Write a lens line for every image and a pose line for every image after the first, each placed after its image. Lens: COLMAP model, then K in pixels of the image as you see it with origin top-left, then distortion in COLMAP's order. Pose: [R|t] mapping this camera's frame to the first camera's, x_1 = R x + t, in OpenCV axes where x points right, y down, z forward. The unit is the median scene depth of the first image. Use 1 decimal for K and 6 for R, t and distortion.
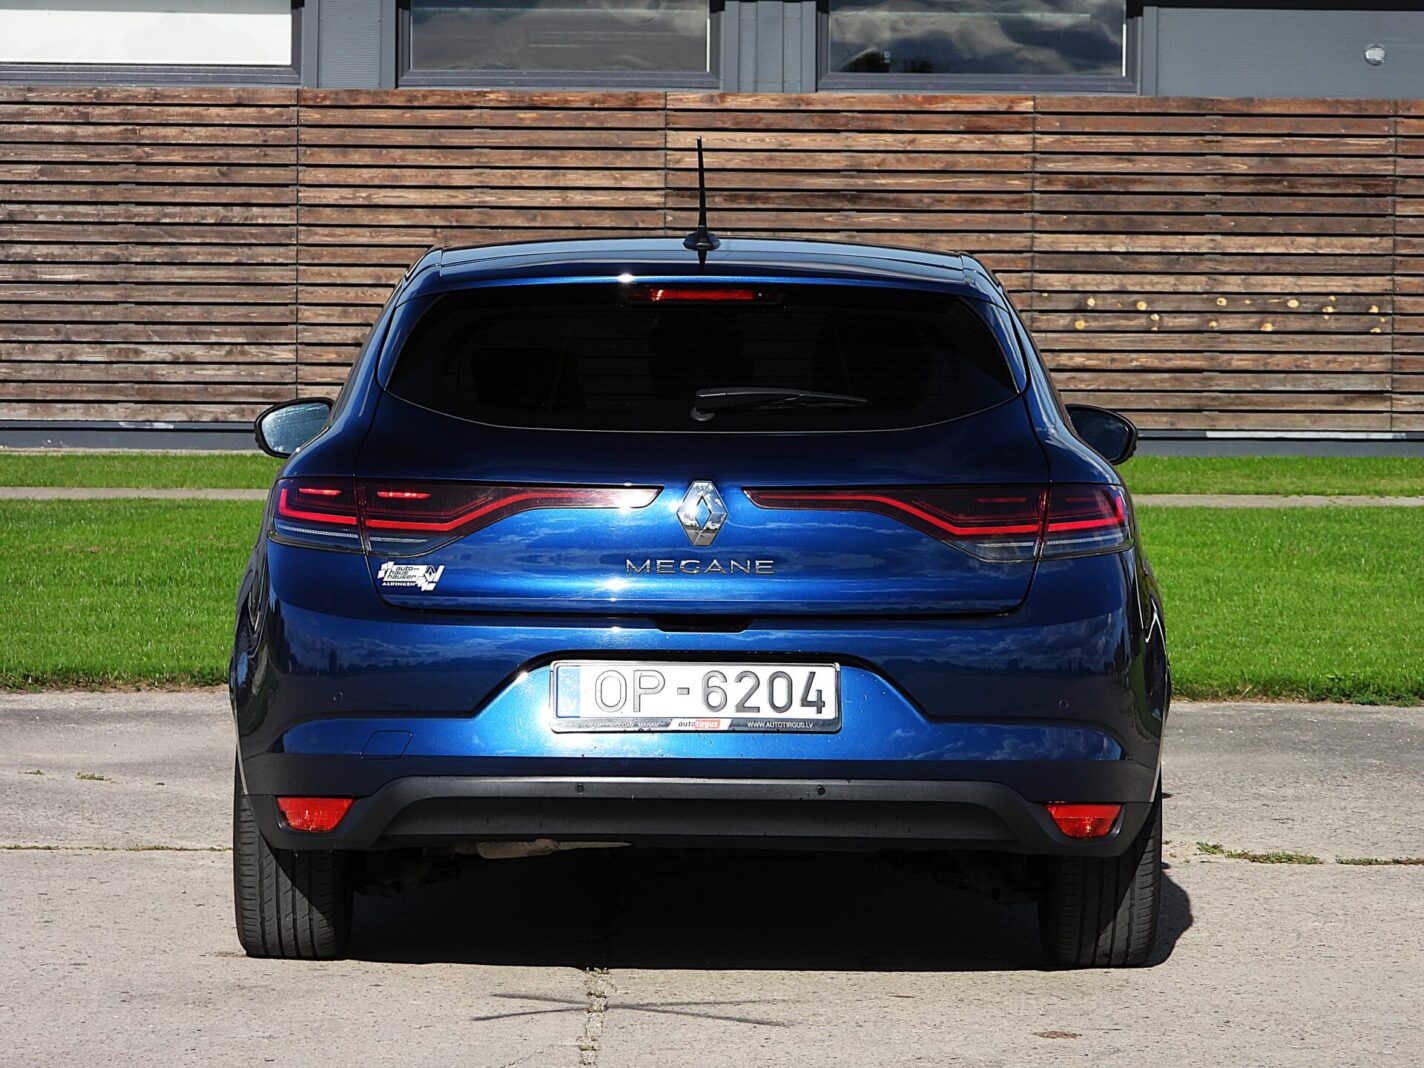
lens RADIAL K [[5347.1, 0, 722.1], [0, 5347.1, 539.8], [0, 0, 1]] dist [0.002795, 0.000000]
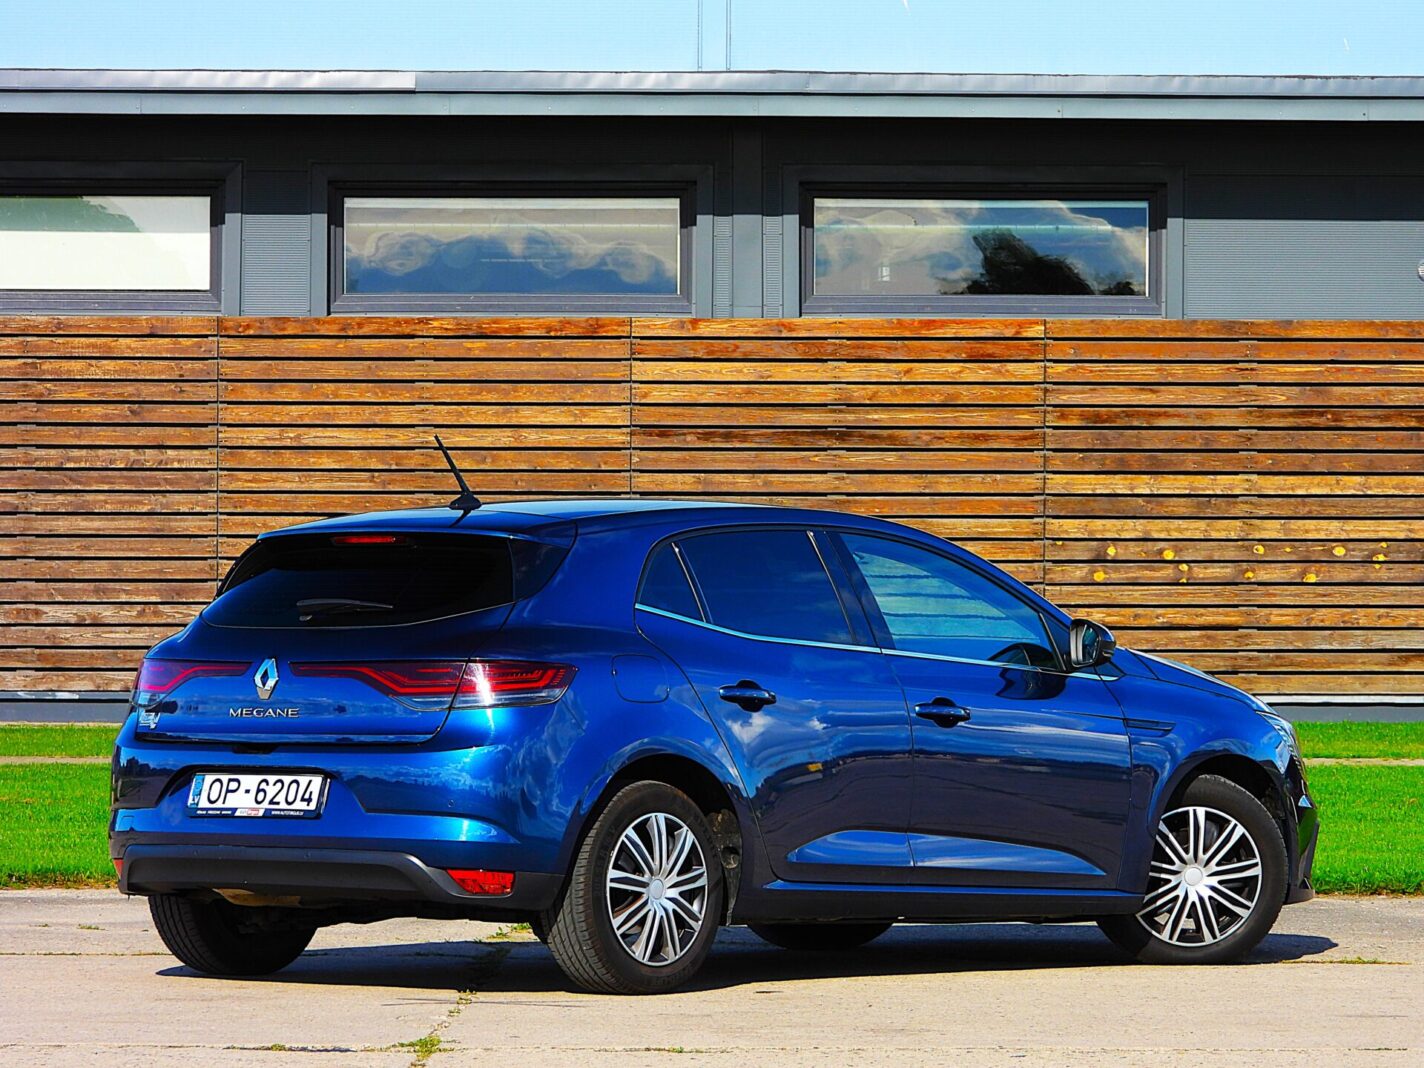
lens RADIAL K [[7709.7, 0, 713.8], [0, 7709.7, 528.4], [0, 0, 1]] dist [0.014723, 0.000000]
pose [[0.999882, -0.005617, -0.014307, 0.021464], [0.004943, 0.998897, -0.046695, 0.011281], [0.014554, 0.046618, 0.998807, -0.279958]]
